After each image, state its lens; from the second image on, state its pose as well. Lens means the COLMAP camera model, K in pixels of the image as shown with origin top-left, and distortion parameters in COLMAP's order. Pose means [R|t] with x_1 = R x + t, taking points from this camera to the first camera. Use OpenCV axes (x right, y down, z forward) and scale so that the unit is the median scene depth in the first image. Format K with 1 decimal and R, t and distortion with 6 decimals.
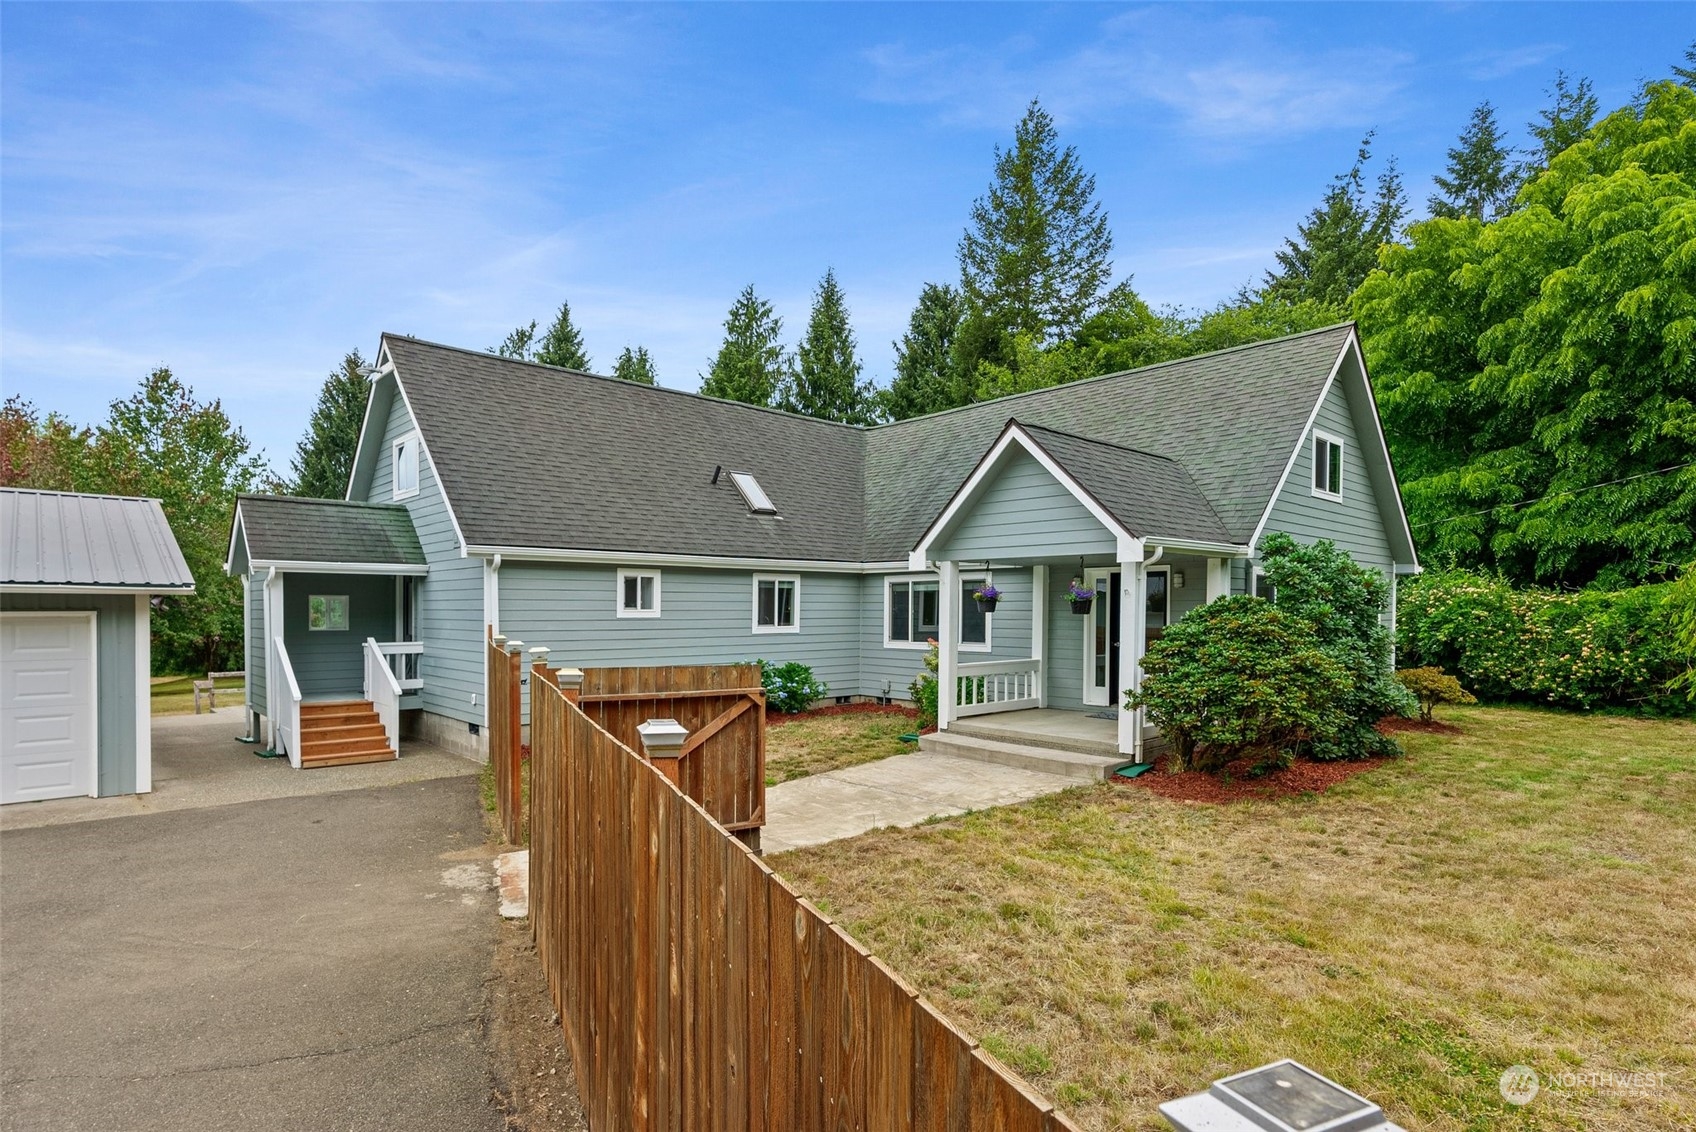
lens RADIAL K [[875.1, 0, 851.8], [0, 875.1, 617.8], [0, 0, 1]] dist [-0.110272, 0.000009]
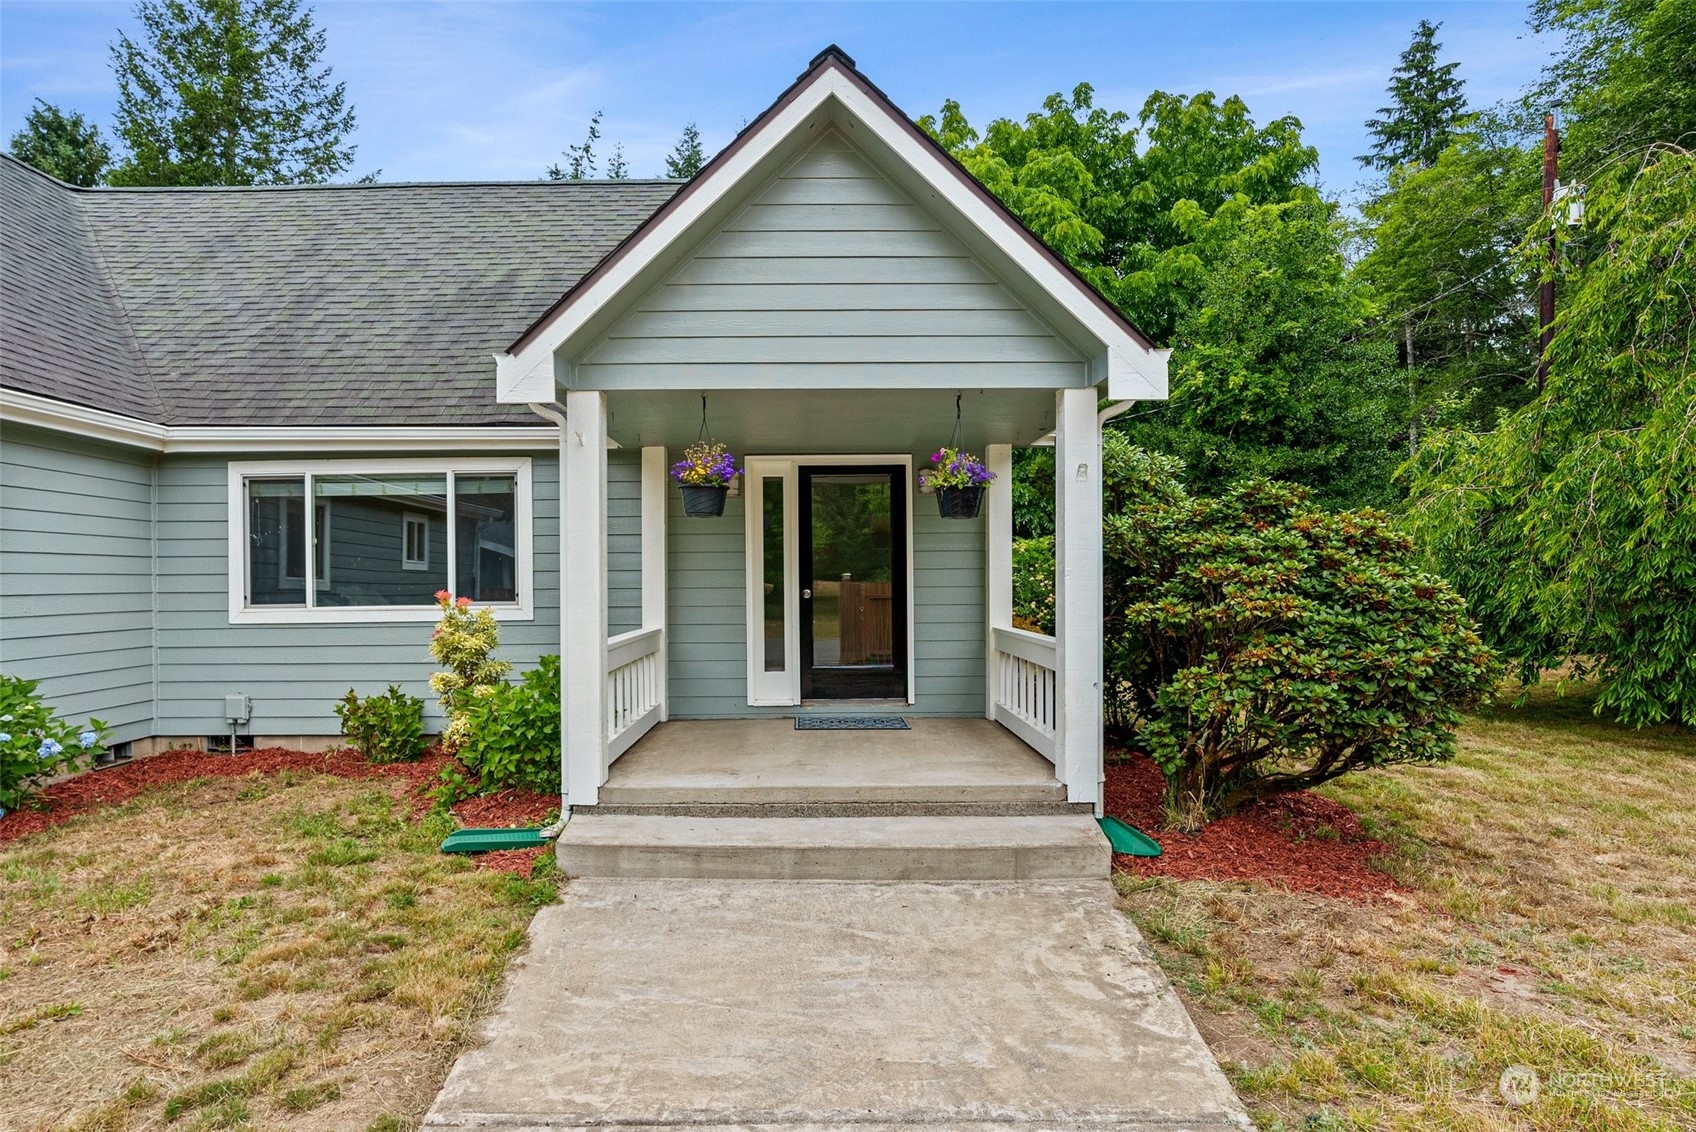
lens RADIAL K [[898.5, 0, 845.2], [0, 898.5, 588.8], [0, 0, 1]] dist [0.003444, -0.008235]
pose [[0.673806, -0.016367, 0.738727, -0.088972], [0.017089, 0.999832, 0.006565, 0.019162], [-0.738710, 0.008201, 0.673973, 0.464060]]
